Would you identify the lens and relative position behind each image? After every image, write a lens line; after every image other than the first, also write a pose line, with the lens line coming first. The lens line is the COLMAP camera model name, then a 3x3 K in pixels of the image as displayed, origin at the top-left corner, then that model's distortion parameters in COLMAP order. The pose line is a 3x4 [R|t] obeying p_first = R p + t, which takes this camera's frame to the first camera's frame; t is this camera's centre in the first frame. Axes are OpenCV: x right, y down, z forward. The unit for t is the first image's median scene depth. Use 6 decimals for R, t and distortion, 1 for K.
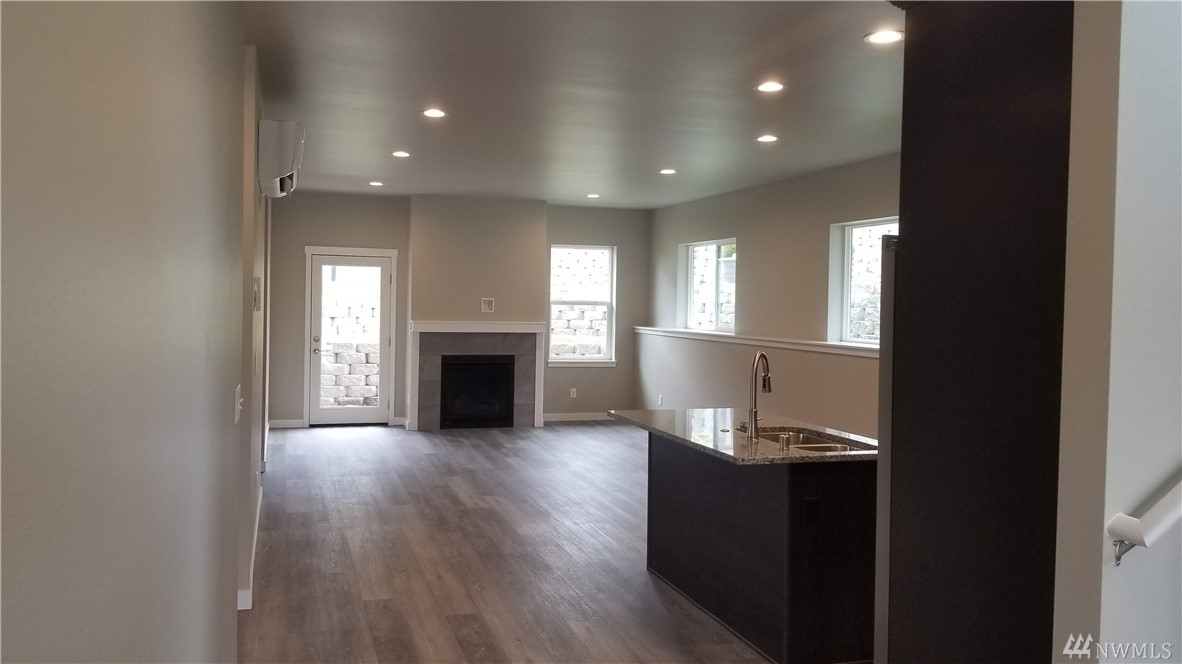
lens RADIAL K [[919.7, 0, 566.1], [0, 919.7, 317.0], [0, 0, 1]] dist [0.104140, -0.224764]
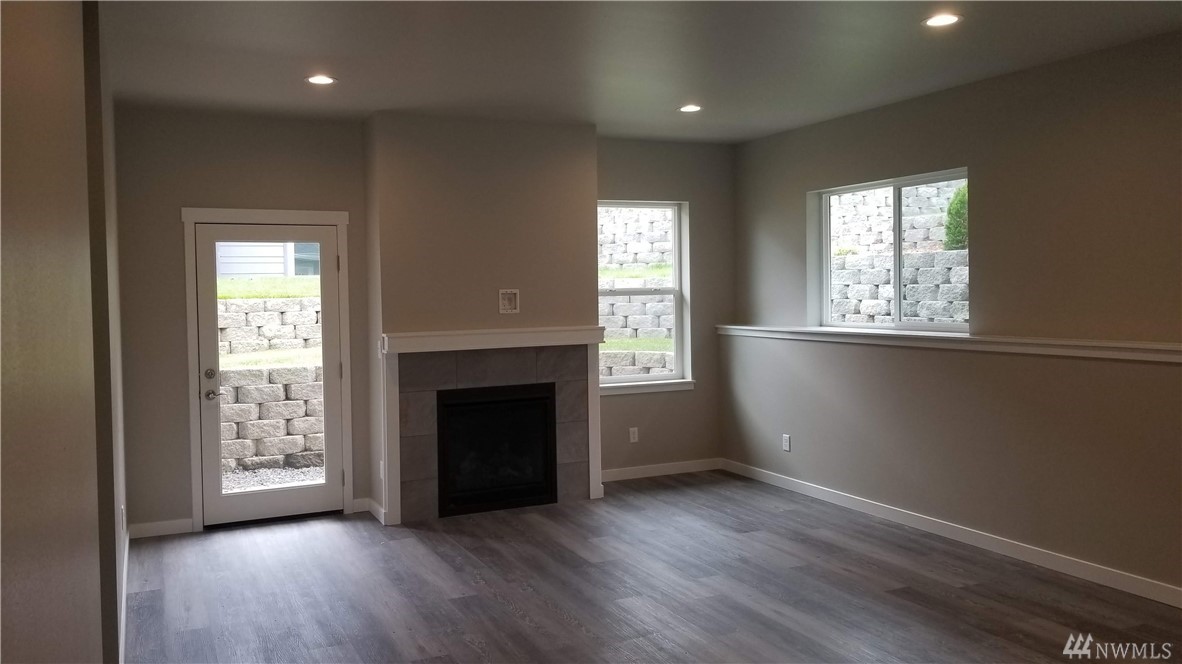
lens RADIAL K [[919.7, 0, 566.1], [0, 919.7, 317.0], [0, 0, 1]] dist [0.104140, -0.224764]
pose [[0.990477, -0.041180, 0.131372, -0.126181], [0.039706, 0.999116, 0.013818, -0.009426], [-0.131825, -0.008470, 0.991237, 0.405661]]
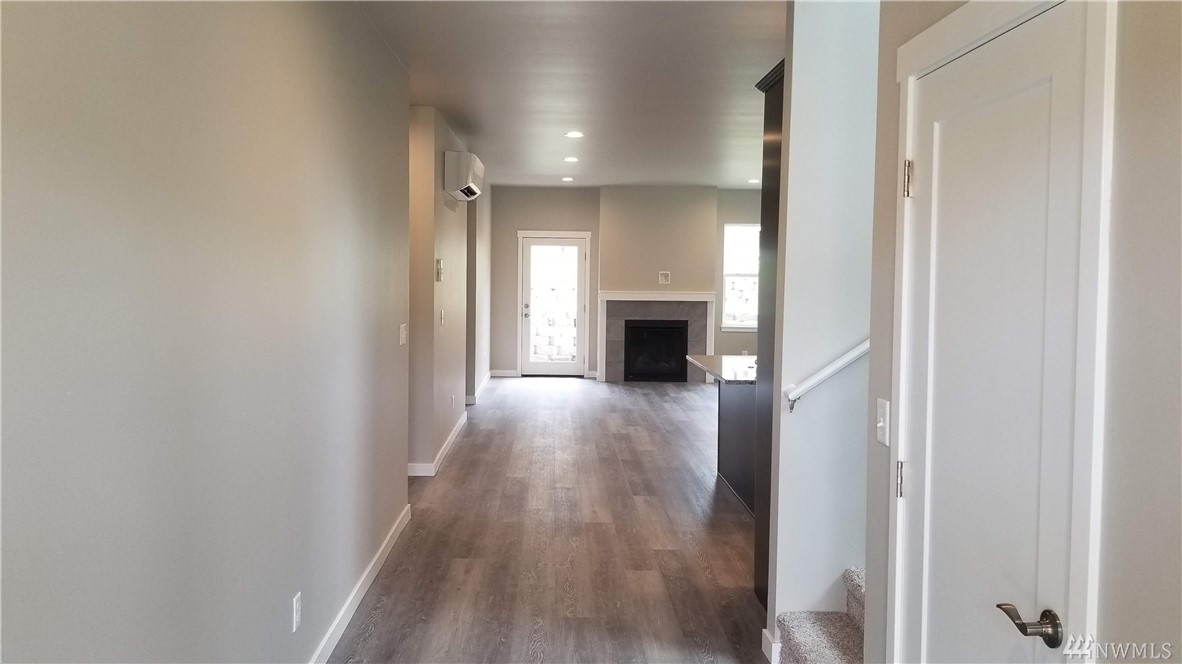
lens RADIAL K [[919.7, 0, 566.1], [0, 919.7, 317.0], [0, 0, 1]] dist [0.104140, -0.224764]
pose [[0.960482, 0.007109, -0.278251, 0.120765], [0.000688, 0.999610, 0.027914, 0.004501], [0.278341, -0.027002, 0.960103, -0.162322]]
